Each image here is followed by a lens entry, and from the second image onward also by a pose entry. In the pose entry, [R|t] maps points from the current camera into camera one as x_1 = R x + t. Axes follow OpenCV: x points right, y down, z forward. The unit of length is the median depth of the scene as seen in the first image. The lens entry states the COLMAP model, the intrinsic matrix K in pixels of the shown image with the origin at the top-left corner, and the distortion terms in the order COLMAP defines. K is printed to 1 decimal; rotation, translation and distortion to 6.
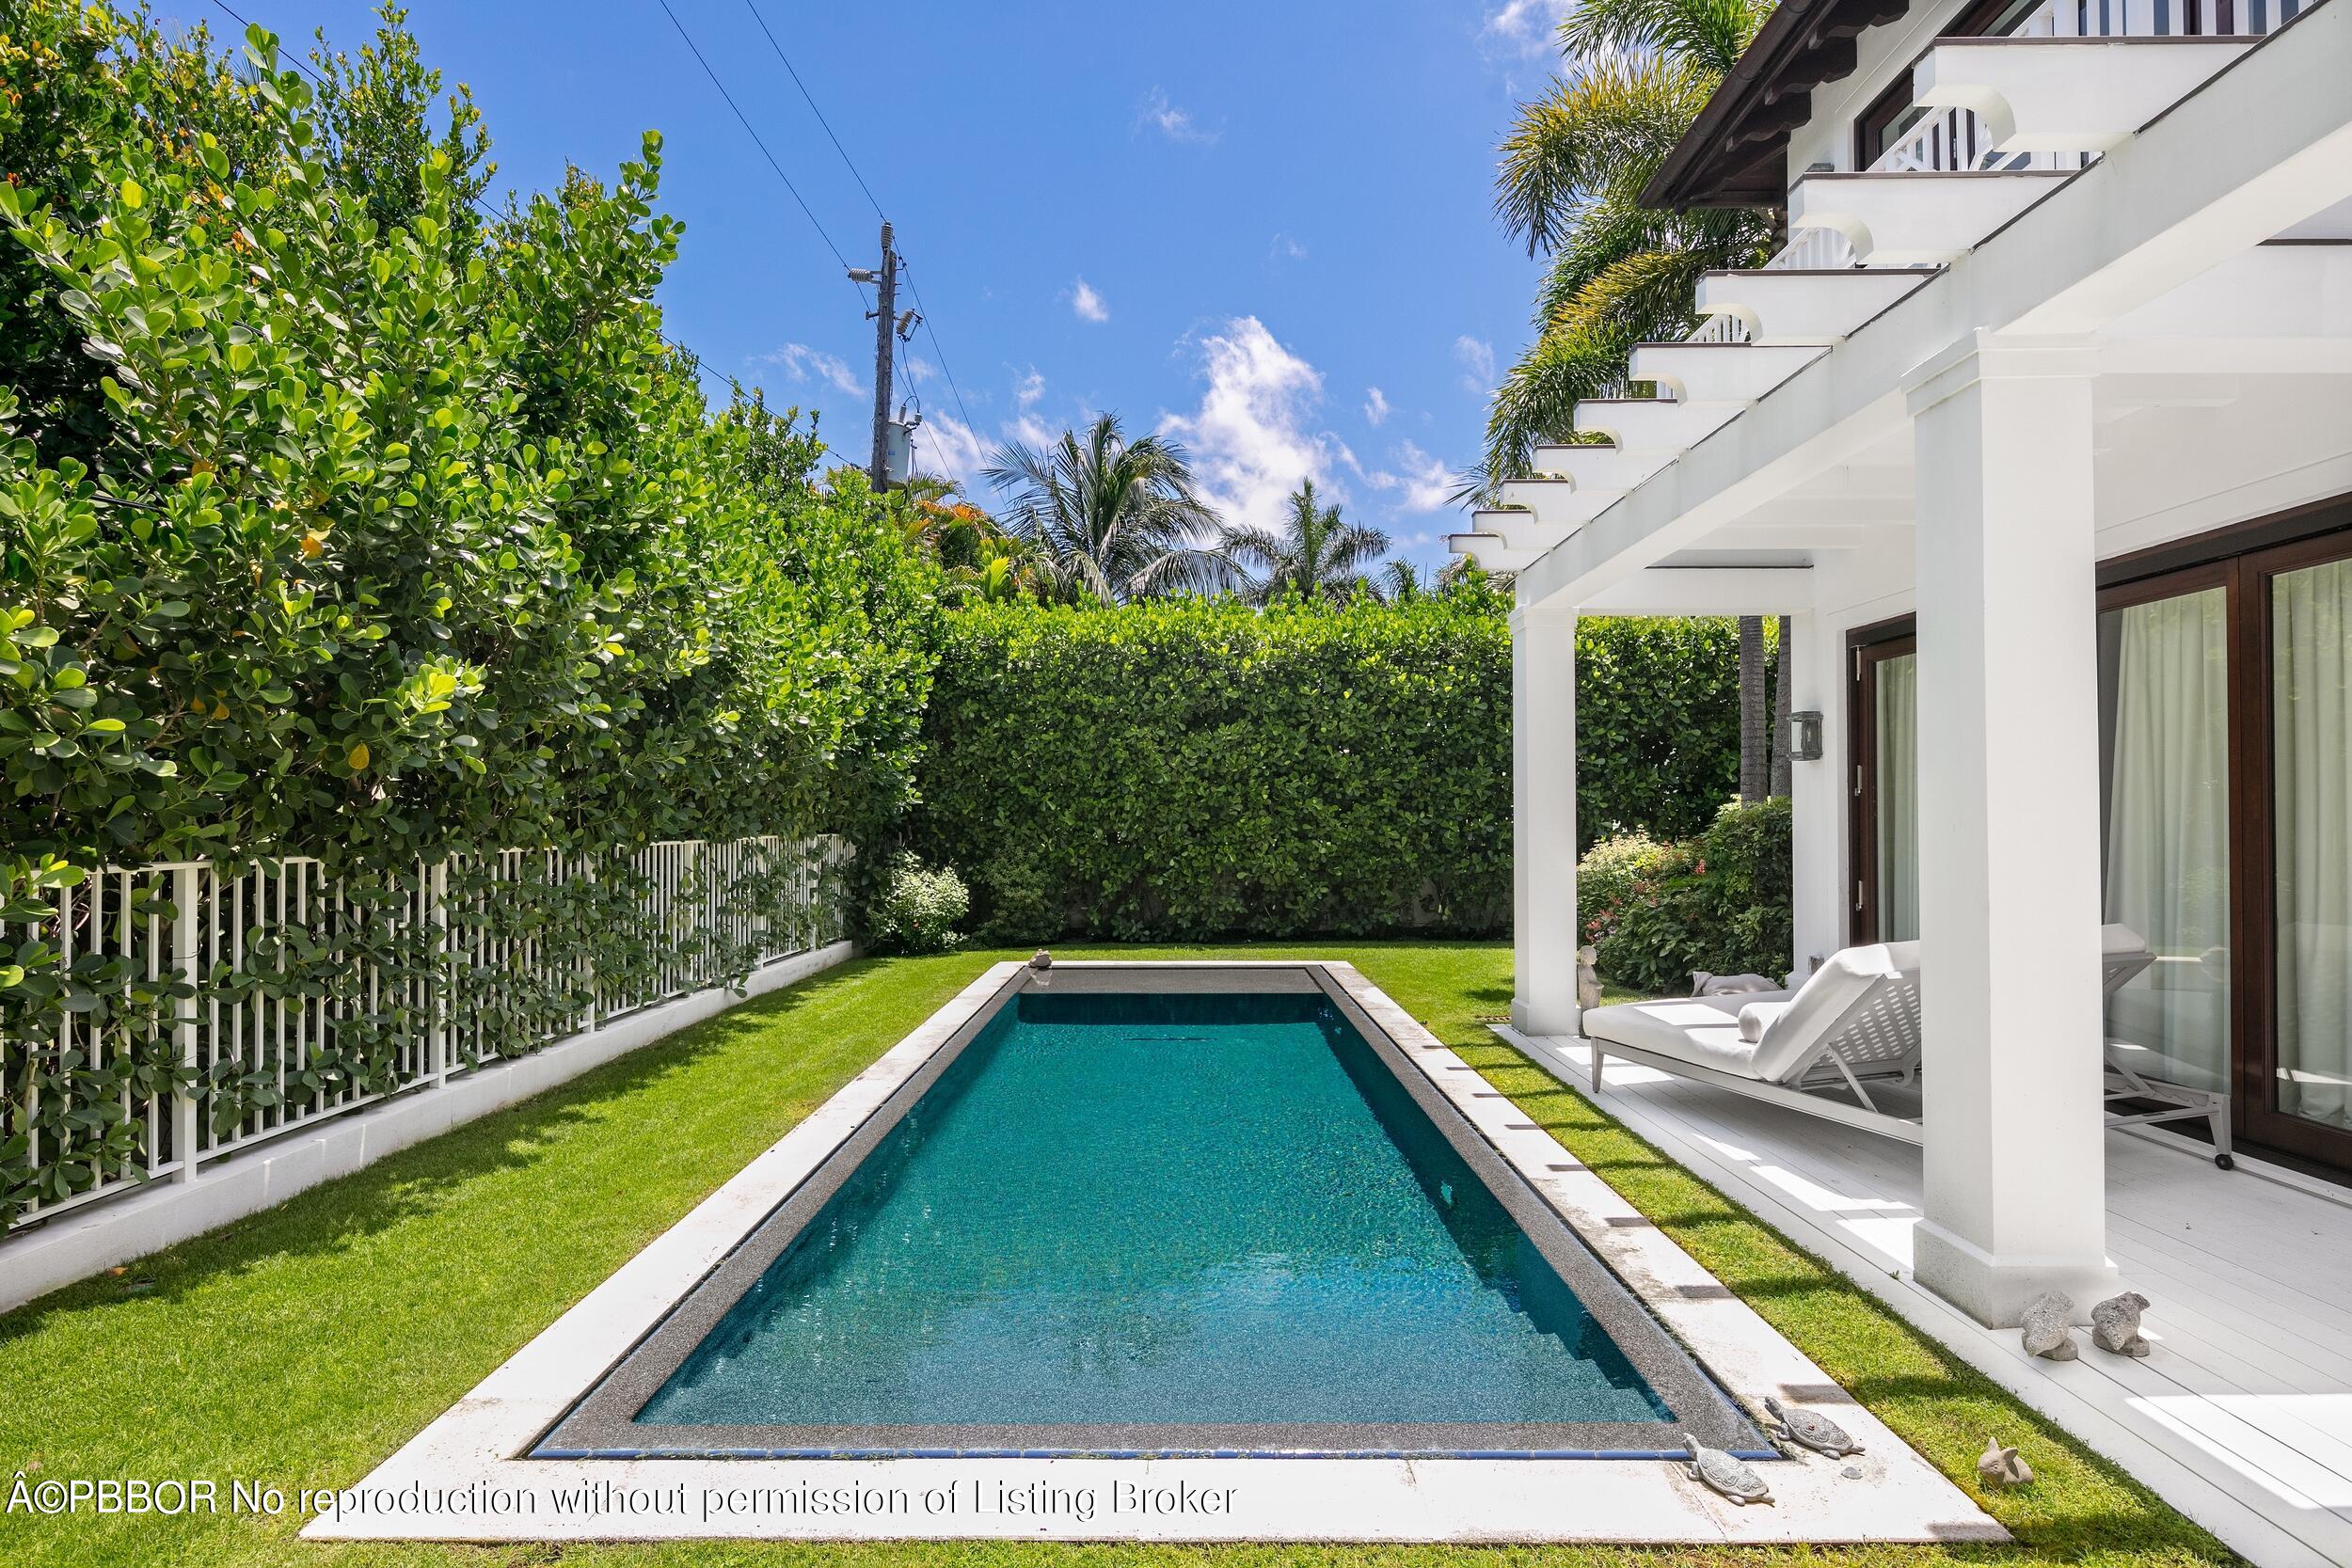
lens RADIAL K [[1219.5, 0, 1172.7], [0, 1219.5, 804.3], [0, 0, 1]] dist [0.004282, -0.001874]
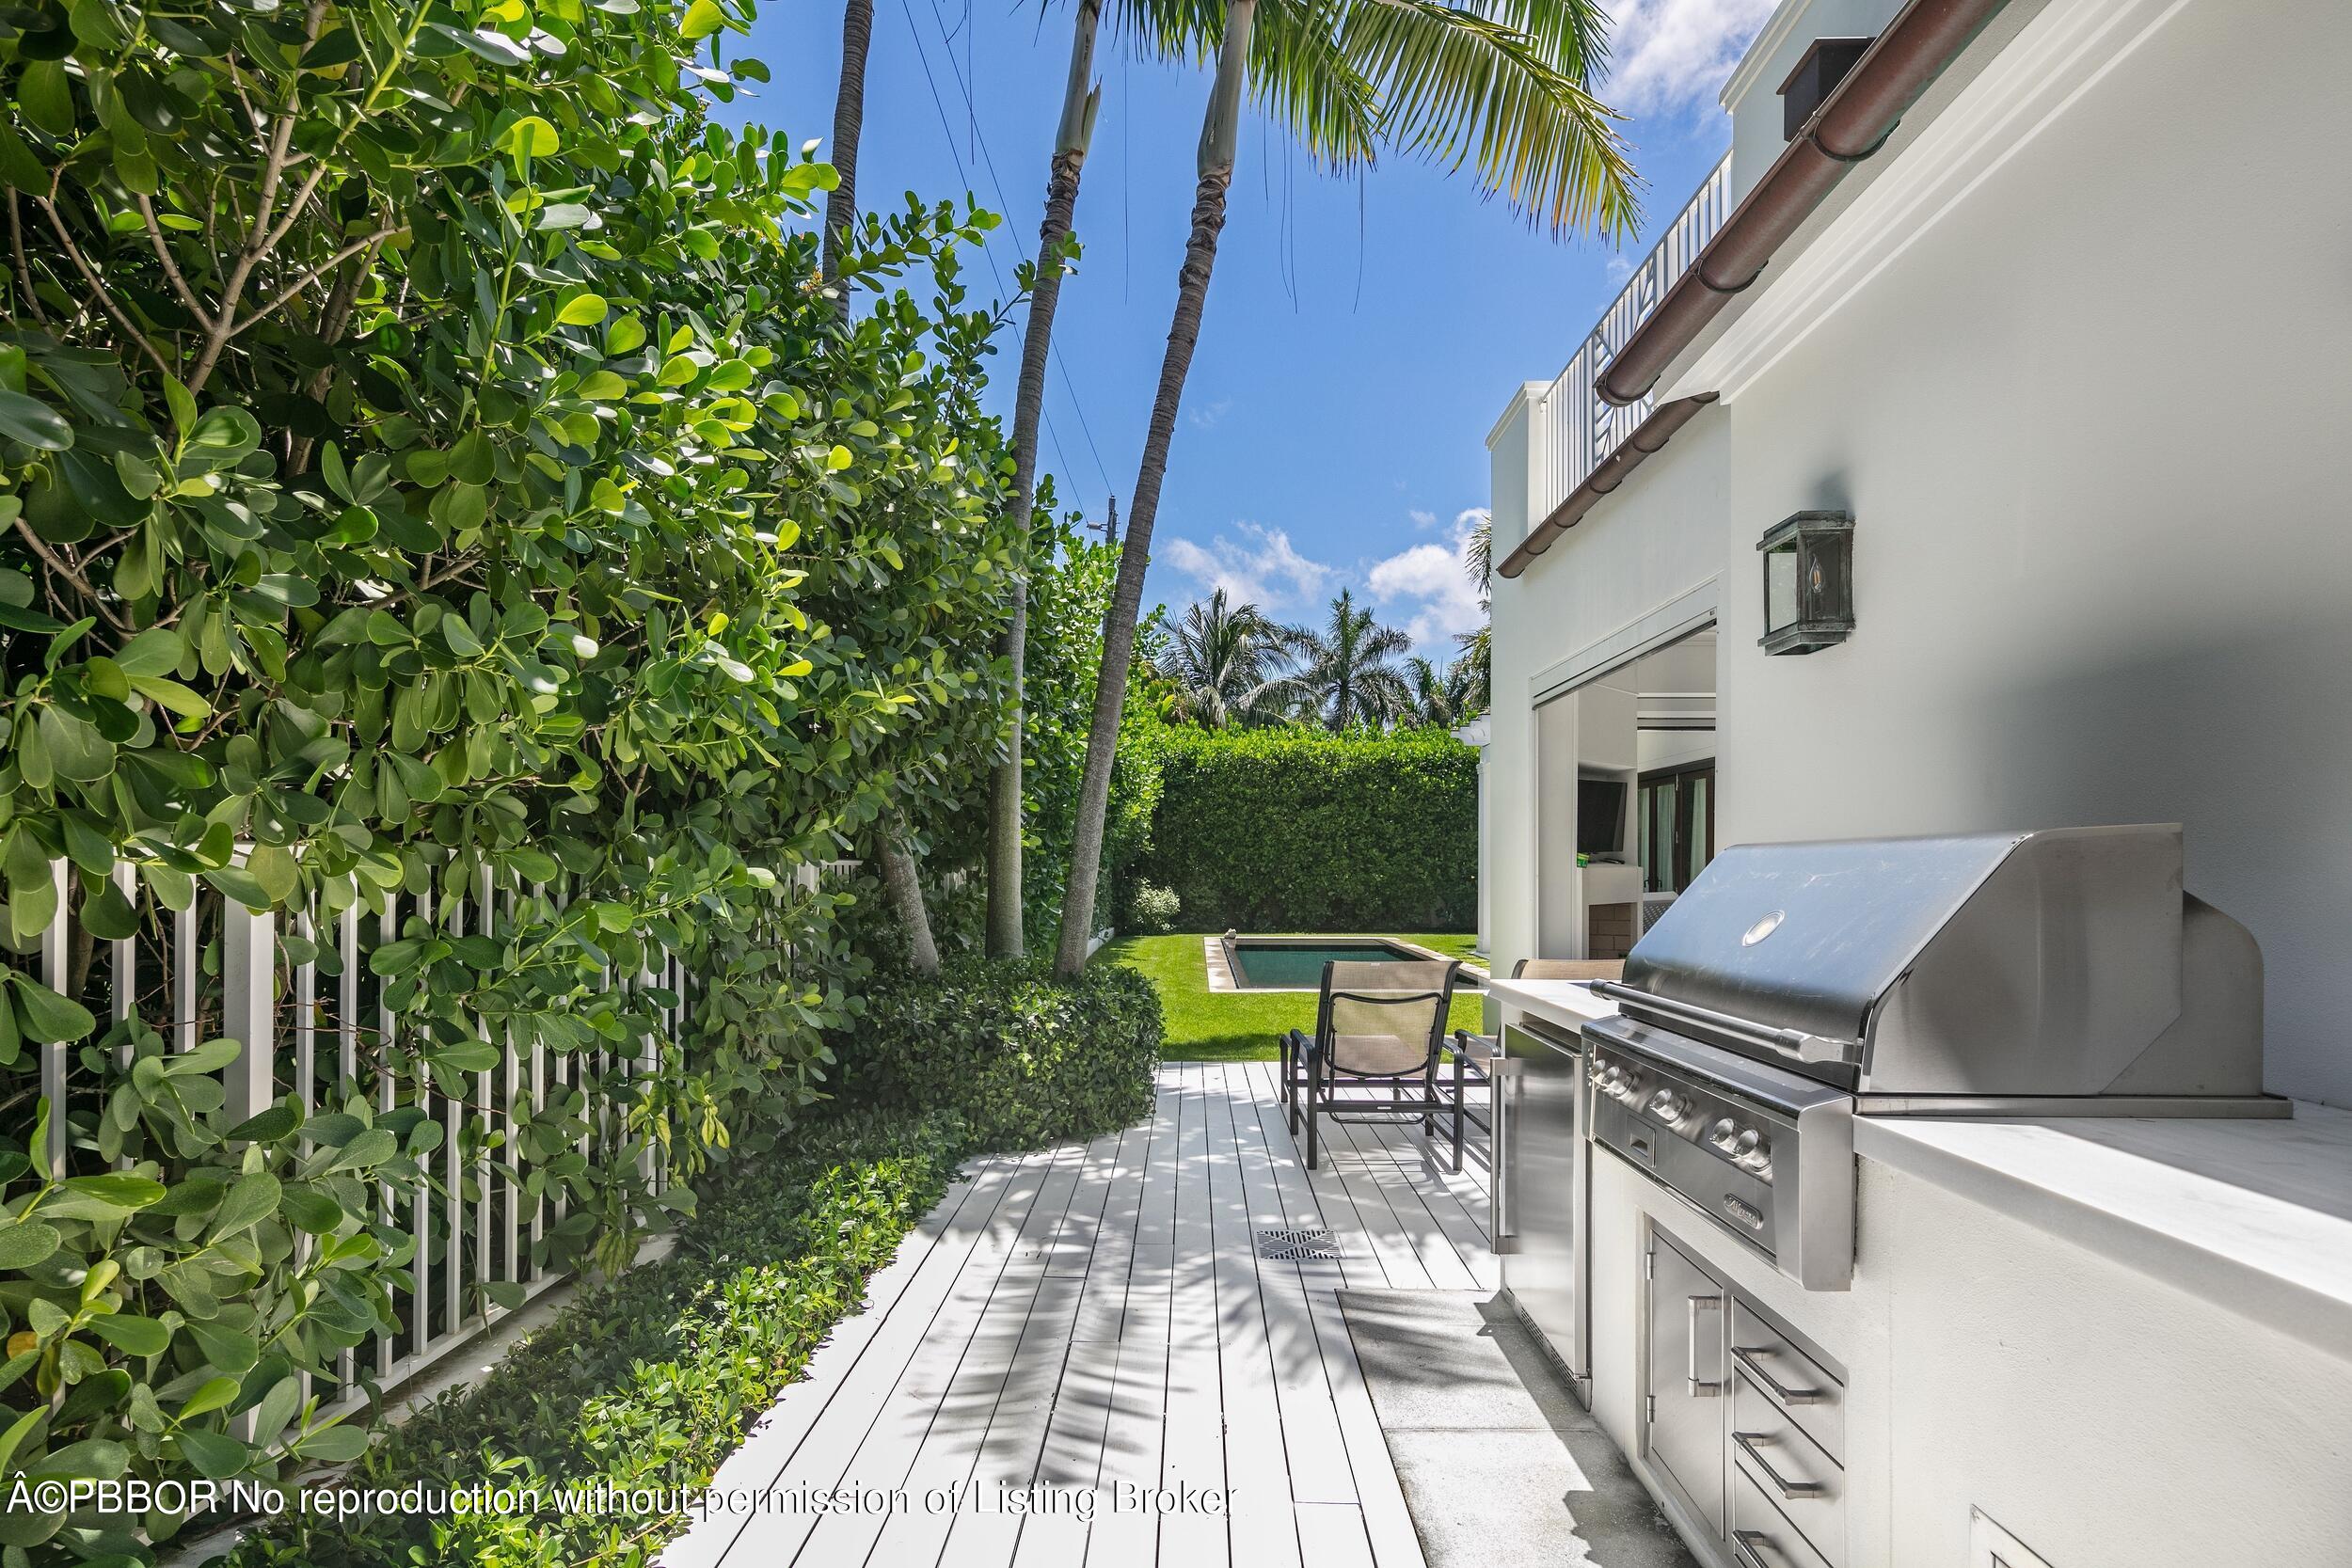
lens RADIAL K [[1219.5, 0, 1180.5], [0, 1219.5, 854.9], [0, 0, 1]] dist [0.004282, -0.001874]
pose [[0.999951, 0.008200, -0.005593, -0.146727], [-0.008201, 0.999966, -0.000267, 0.006293], [0.005591, 0.000313, 0.999984, -0.718619]]
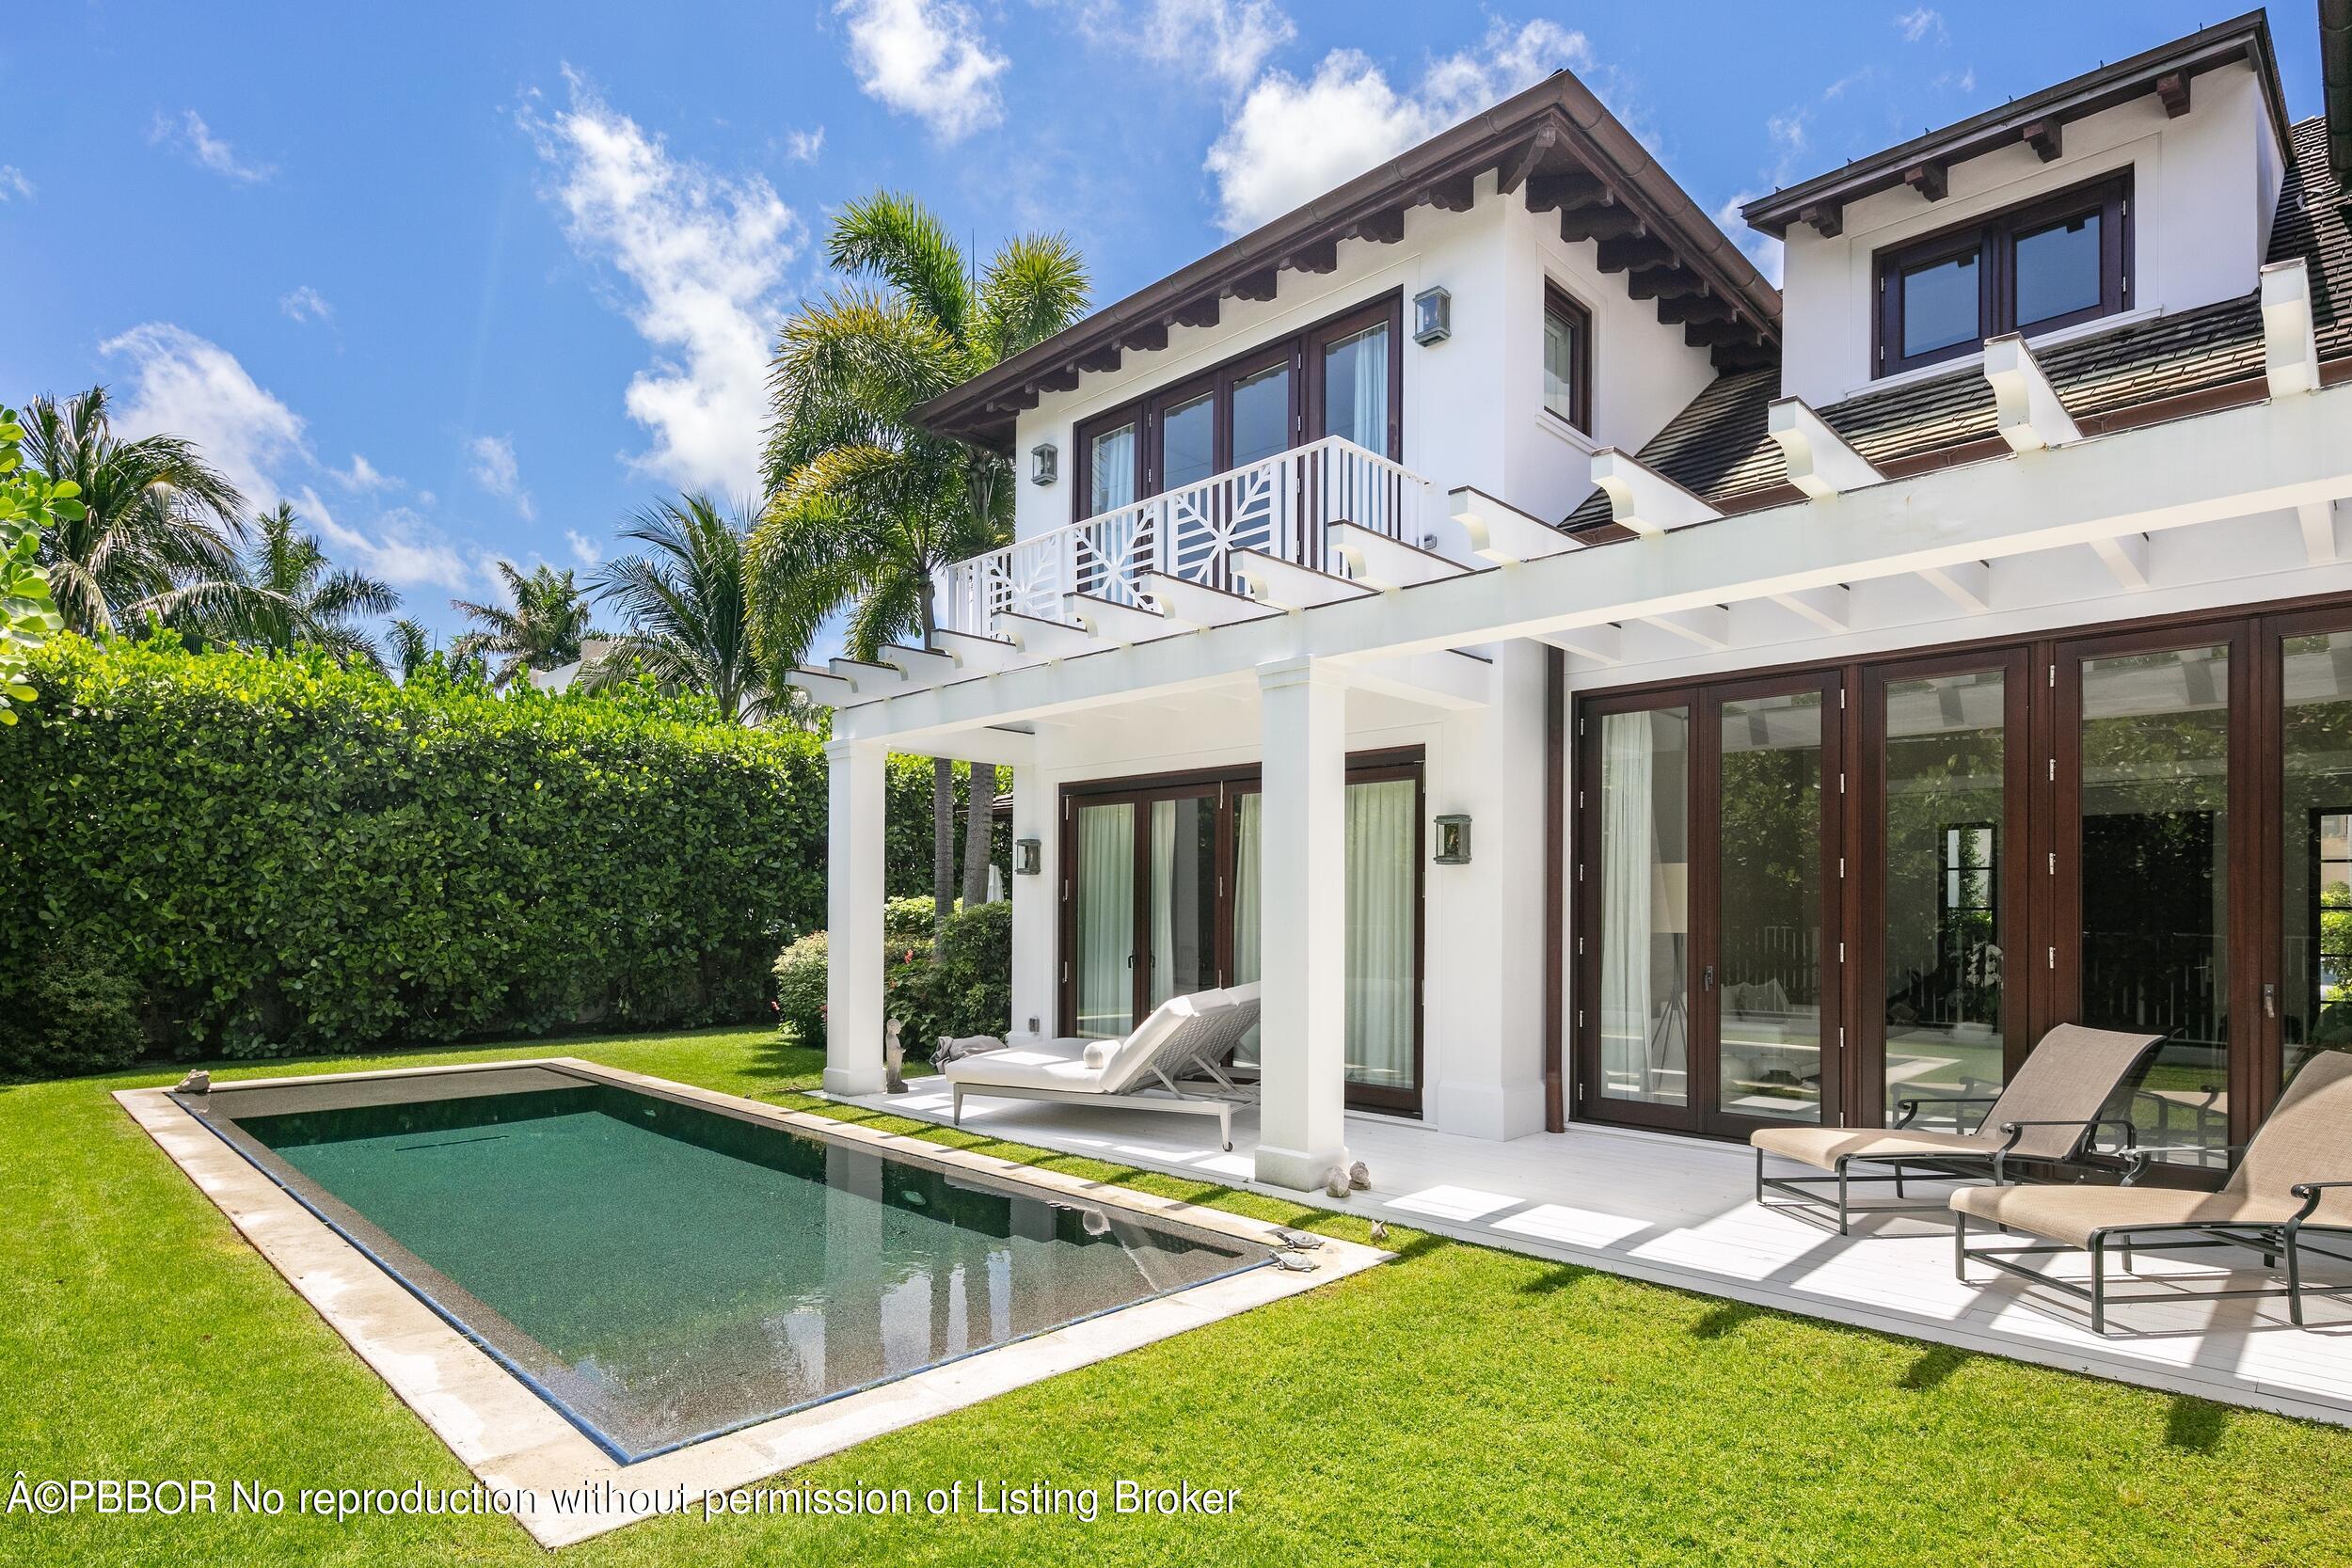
lens RADIAL K [[1219.5, 0, 1161.6], [0, 1219.5, 898.6], [0, 0, 1]] dist [0.004282, -0.001874]
pose [[0.697397, 0.017799, 0.716464, -0.204768], [-0.016096, 0.999828, -0.009171, 0.000559], [-0.716504, -0.005137, 0.697564, -0.033480]]
